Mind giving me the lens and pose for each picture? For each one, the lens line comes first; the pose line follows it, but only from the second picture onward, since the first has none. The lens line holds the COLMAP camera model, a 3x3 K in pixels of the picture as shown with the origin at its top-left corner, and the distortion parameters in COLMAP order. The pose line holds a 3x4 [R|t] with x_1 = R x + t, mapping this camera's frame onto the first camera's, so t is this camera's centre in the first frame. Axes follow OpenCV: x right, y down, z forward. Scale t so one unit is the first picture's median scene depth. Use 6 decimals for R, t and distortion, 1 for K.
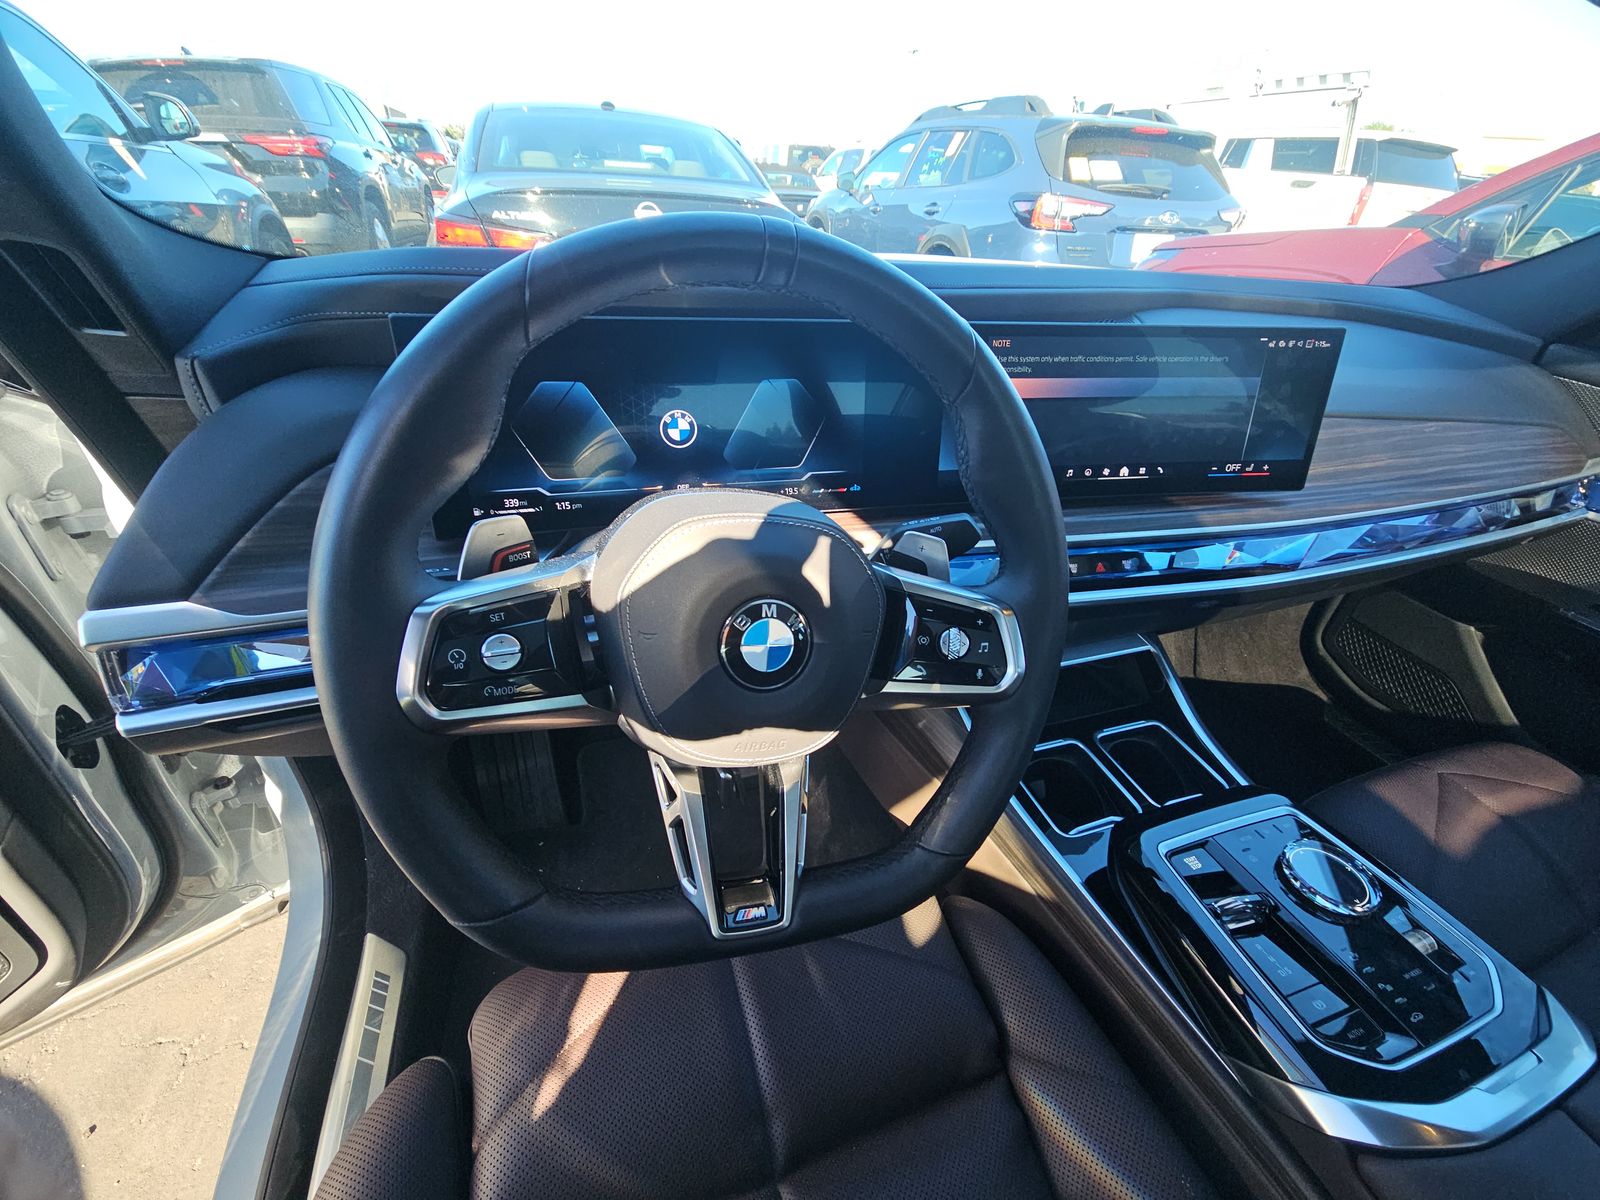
lens RADIAL K [[653.1, 0, 800.5], [0, 653.1, 596.0], [0, 0, 1]] dist [-0.002373, -0.001431]
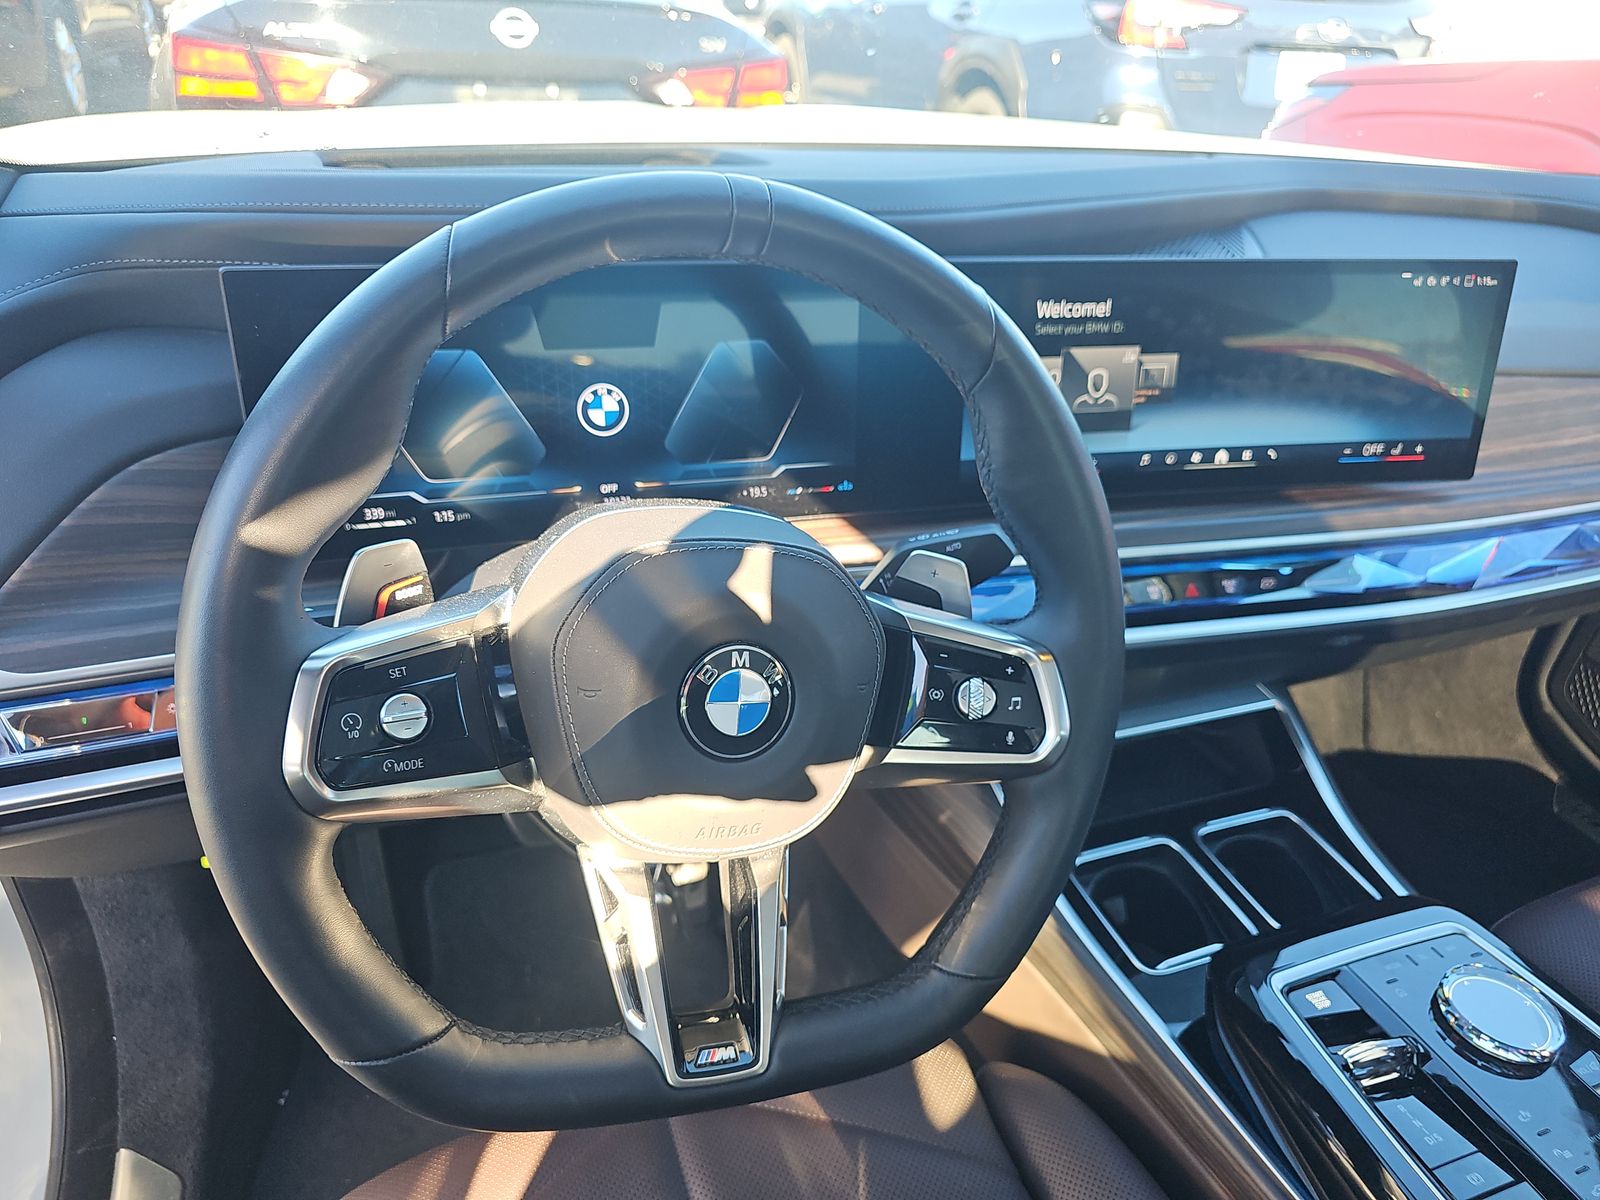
lens RADIAL K [[1064.7, 0, 799.3], [0, 1064.7, 606.1], [0, 0, 1]] dist [0.024062, -0.009510]
pose [[0.999232, -0.010043, 0.037878, -0.015354], [0.010846, 0.999719, -0.021074, -0.009323], [-0.037656, 0.021469, 0.999060, -0.194359]]
